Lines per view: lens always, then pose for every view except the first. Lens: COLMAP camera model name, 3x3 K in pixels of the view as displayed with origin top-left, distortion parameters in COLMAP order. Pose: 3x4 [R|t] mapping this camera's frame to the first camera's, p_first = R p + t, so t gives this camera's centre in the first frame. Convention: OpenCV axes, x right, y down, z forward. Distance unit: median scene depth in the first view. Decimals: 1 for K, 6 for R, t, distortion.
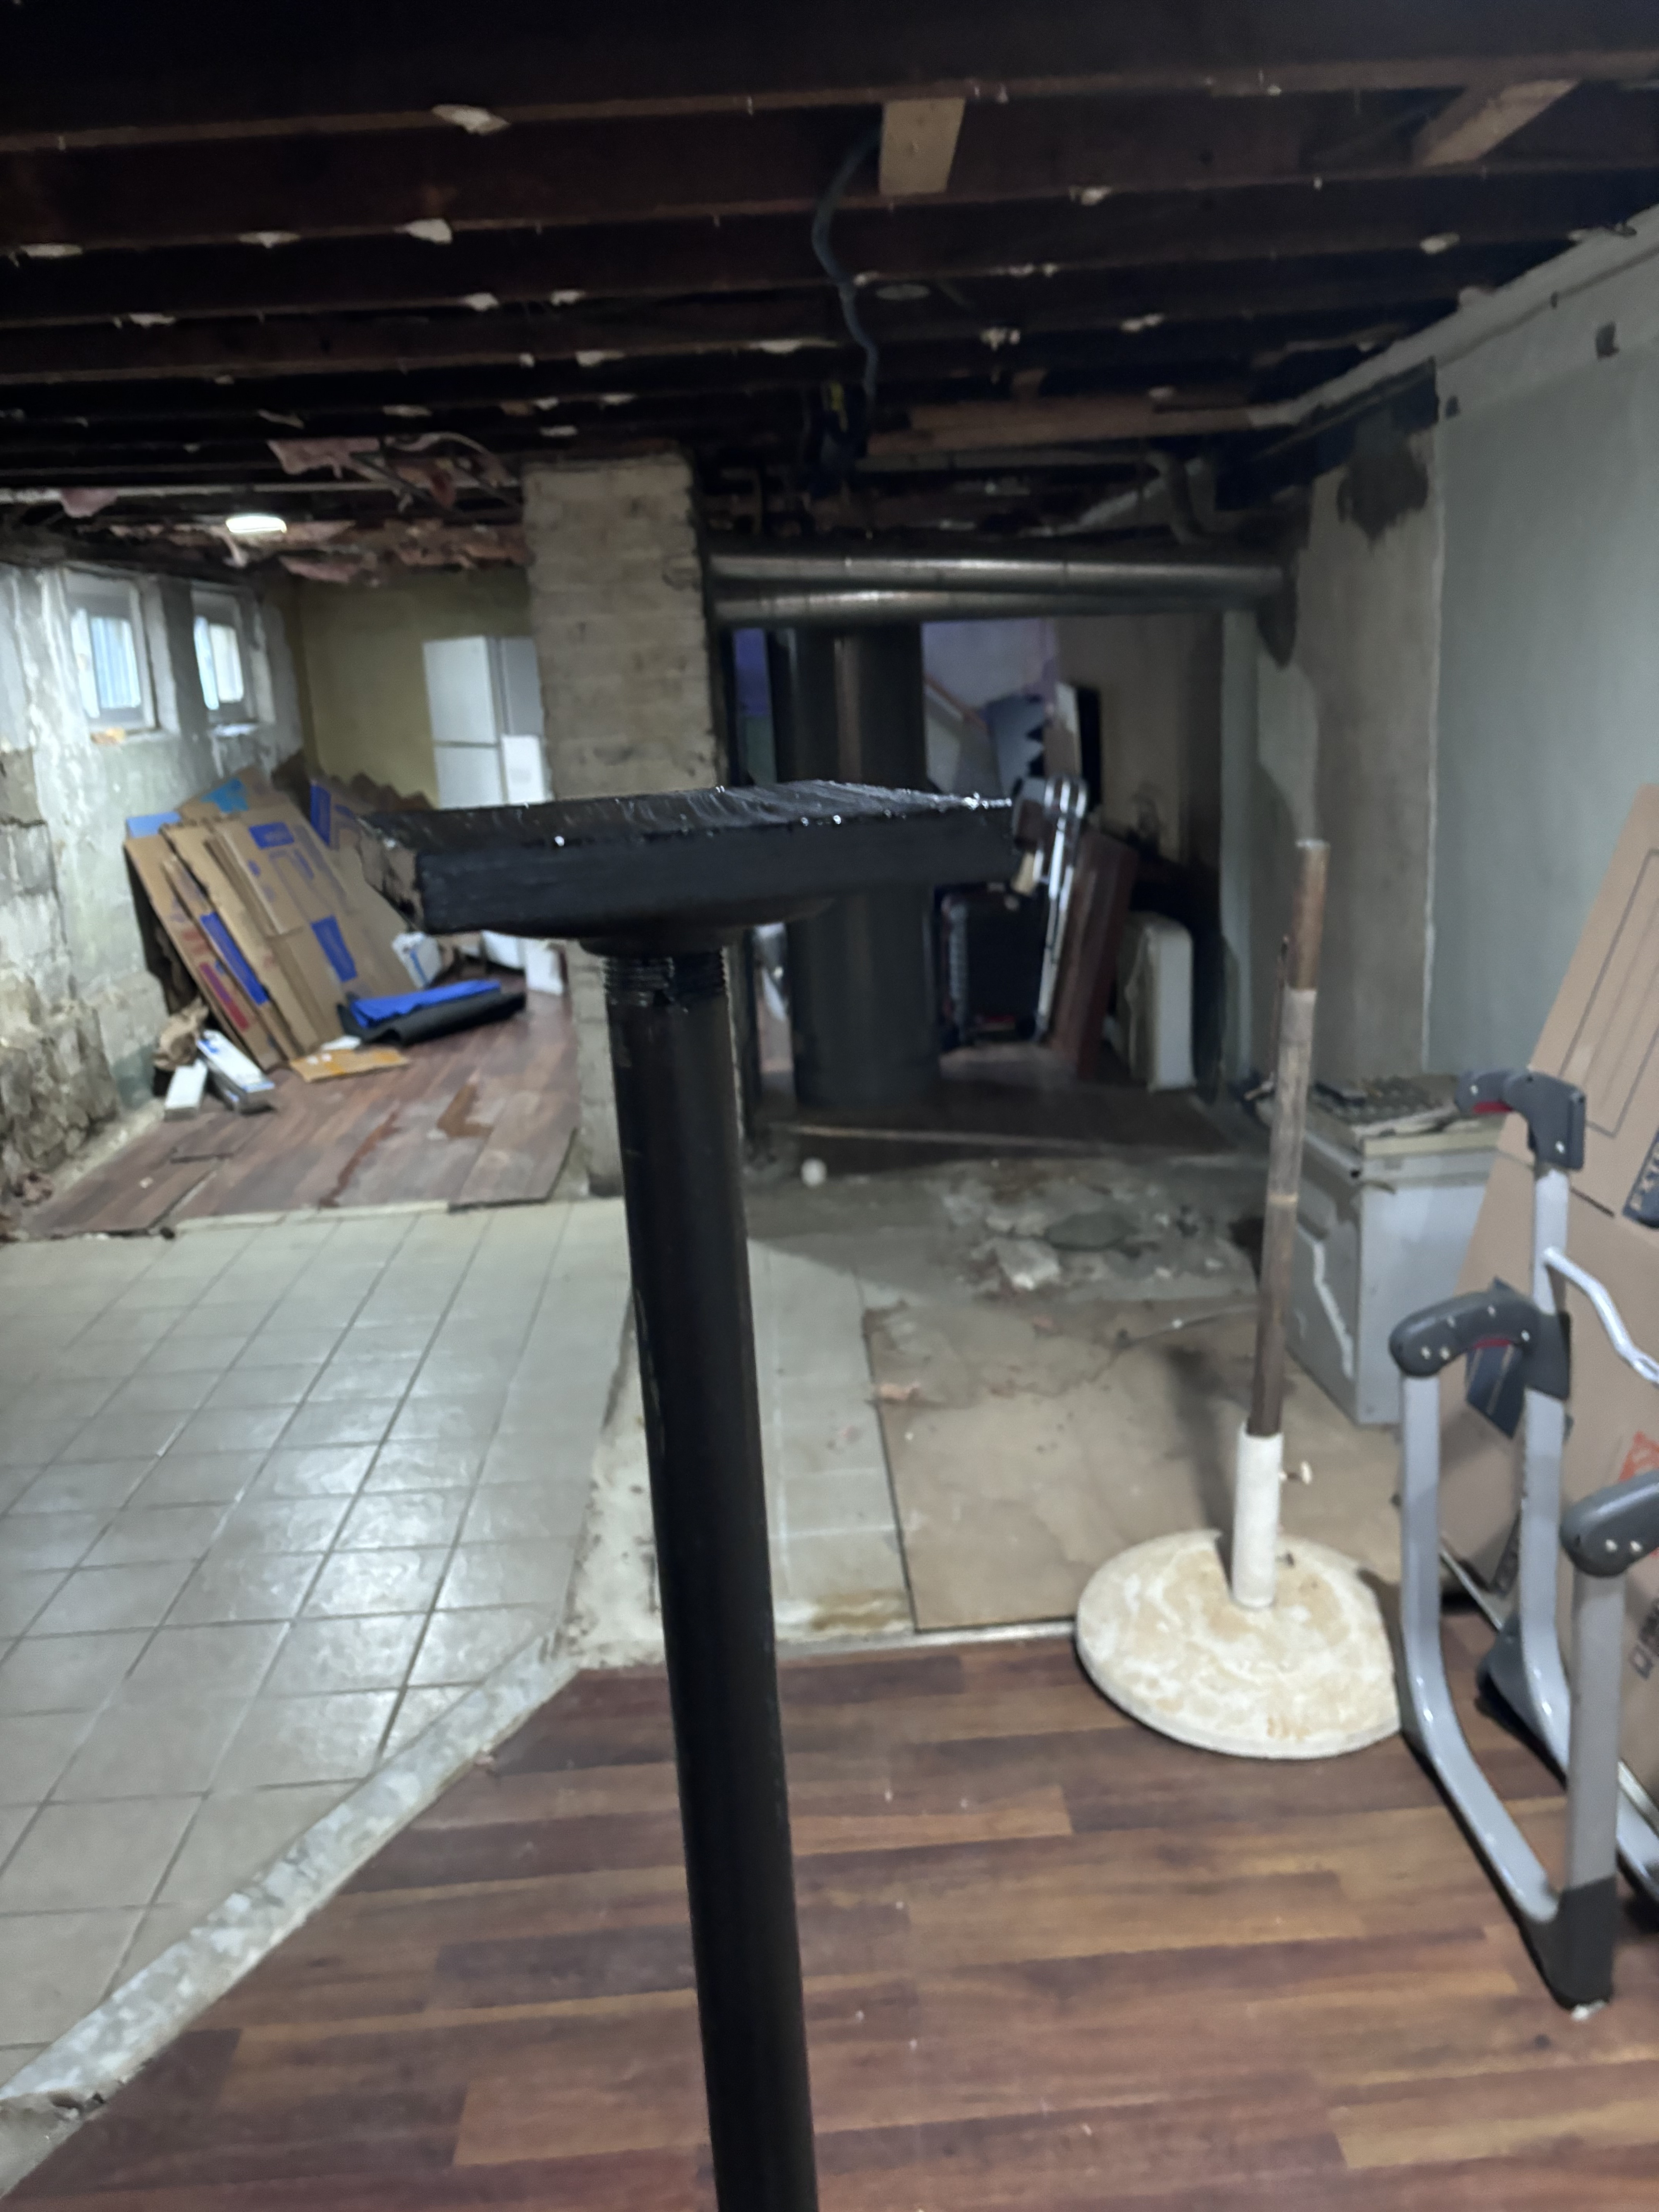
lens RADIAL K [[1812.6, 0, 829.5], [0, 1812.6, 1106.0], [0, 0, 1]] dist [0.089955, -0.166844]
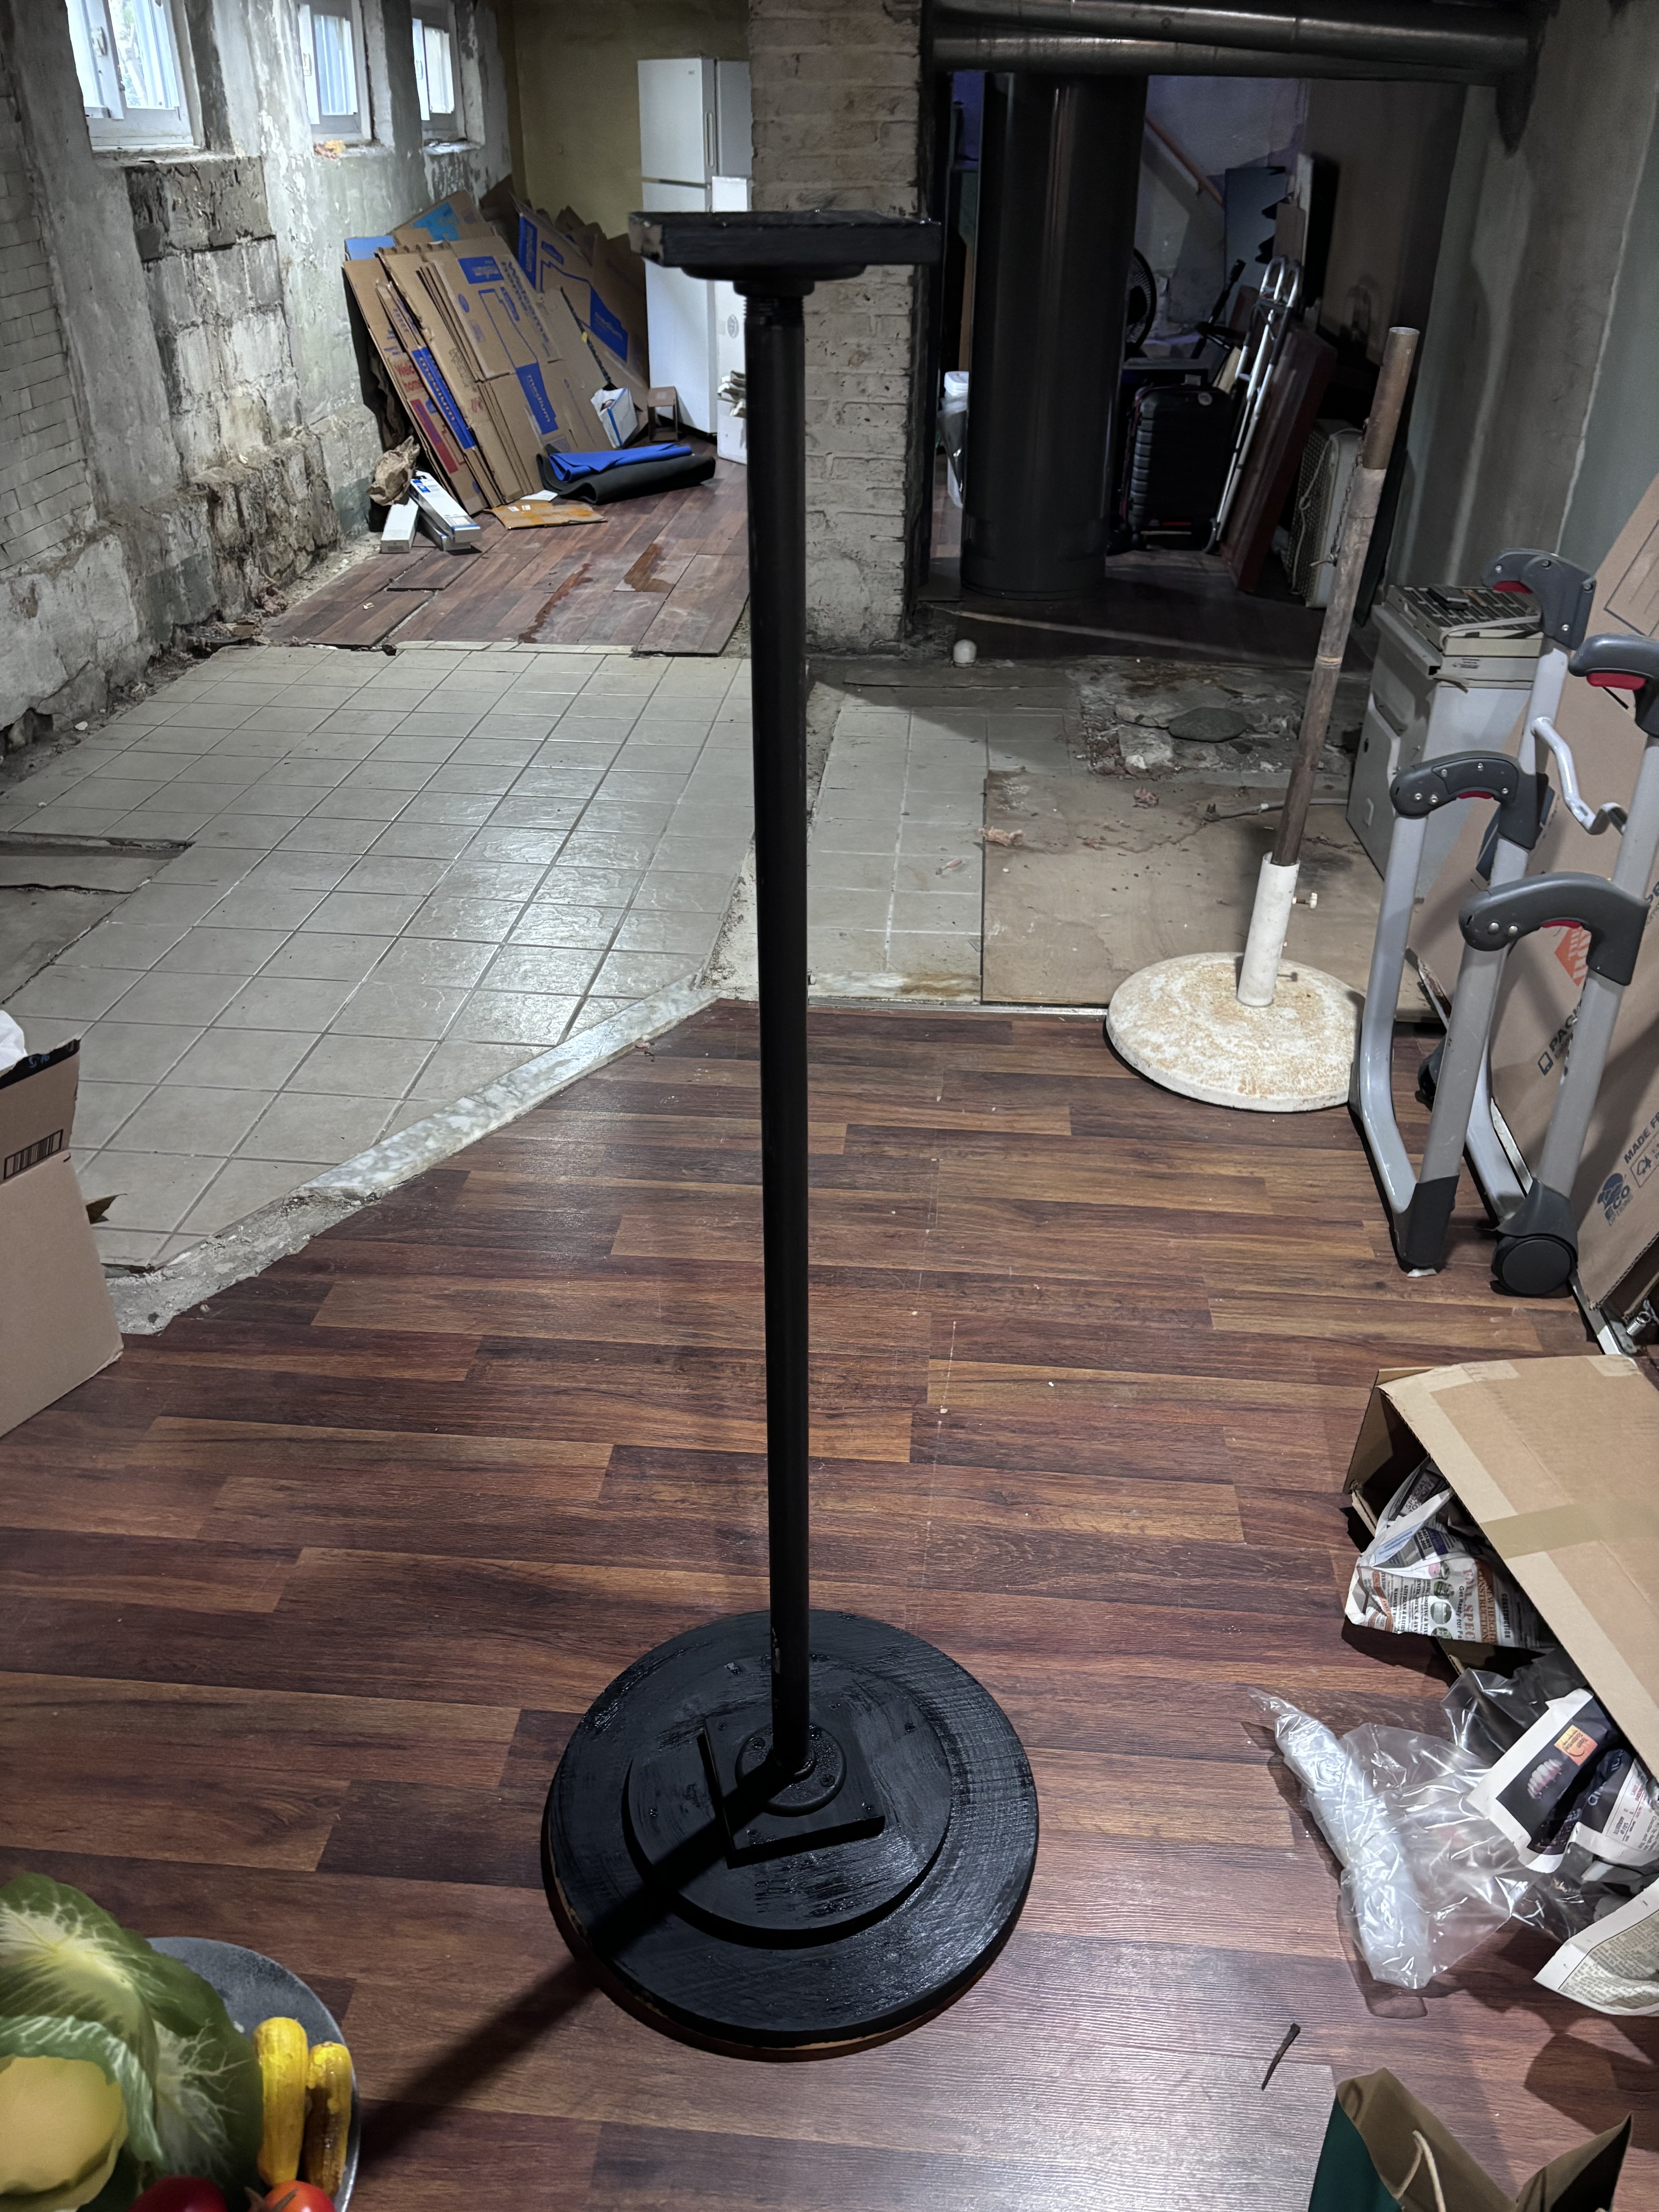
lens RADIAL K [[1704.9, 0, 796.0], [0, 1704.9, 1133.4], [0, 0, 1]] dist [0.097666, -0.121320]
pose [[0.989316, 0.118201, -0.085342, 0.024628], [-0.087979, 0.950811, 0.297015, 0.026321], [0.116251, -0.286334, 0.951051, -0.131021]]
